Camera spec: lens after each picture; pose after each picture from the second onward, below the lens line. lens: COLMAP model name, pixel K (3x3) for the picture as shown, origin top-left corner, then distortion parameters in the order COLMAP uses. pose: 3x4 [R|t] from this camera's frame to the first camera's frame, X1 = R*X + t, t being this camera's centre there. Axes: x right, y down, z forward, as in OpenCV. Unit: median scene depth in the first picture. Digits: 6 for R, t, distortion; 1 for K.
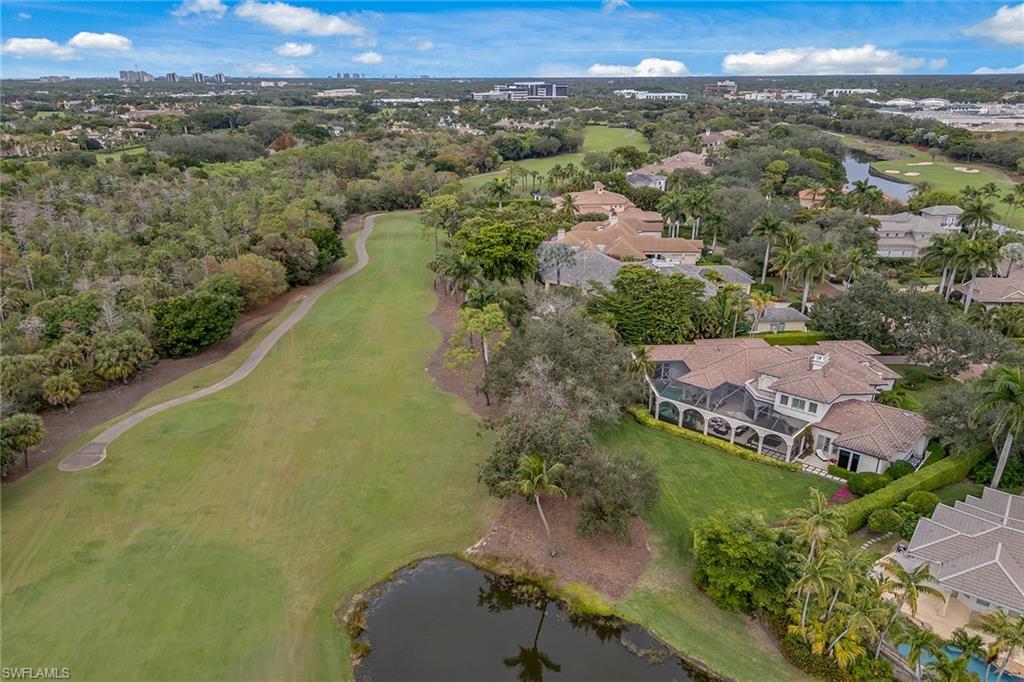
lens RADIAL K [[738.5, 0, 510.8], [0, 738.5, 374.3], [0, 0, 1]] dist [0.076494, -0.069346]
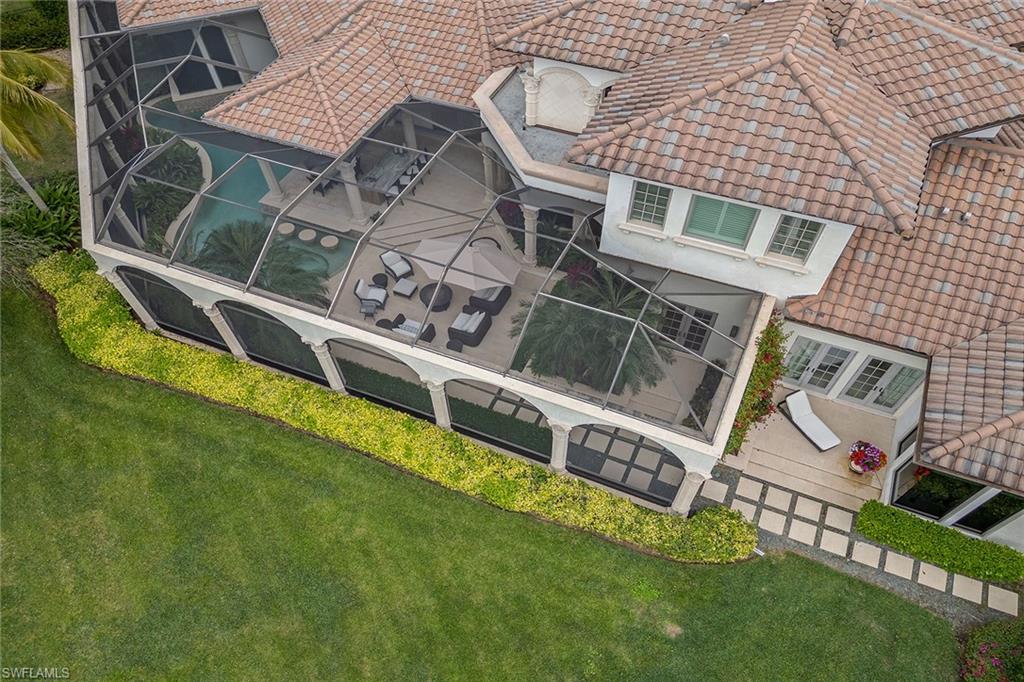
lens RADIAL K [[609.3, 0, 491.9], [0, 609.3, 419.6], [0, 0, 1]] dist [0.030275, -0.000717]
pose [[0.959544, -0.248979, 0.131475, 0.275867], [0.131484, 0.809148, 0.572705, -0.017984], [-0.248974, -0.532248, 0.809150, 0.805633]]
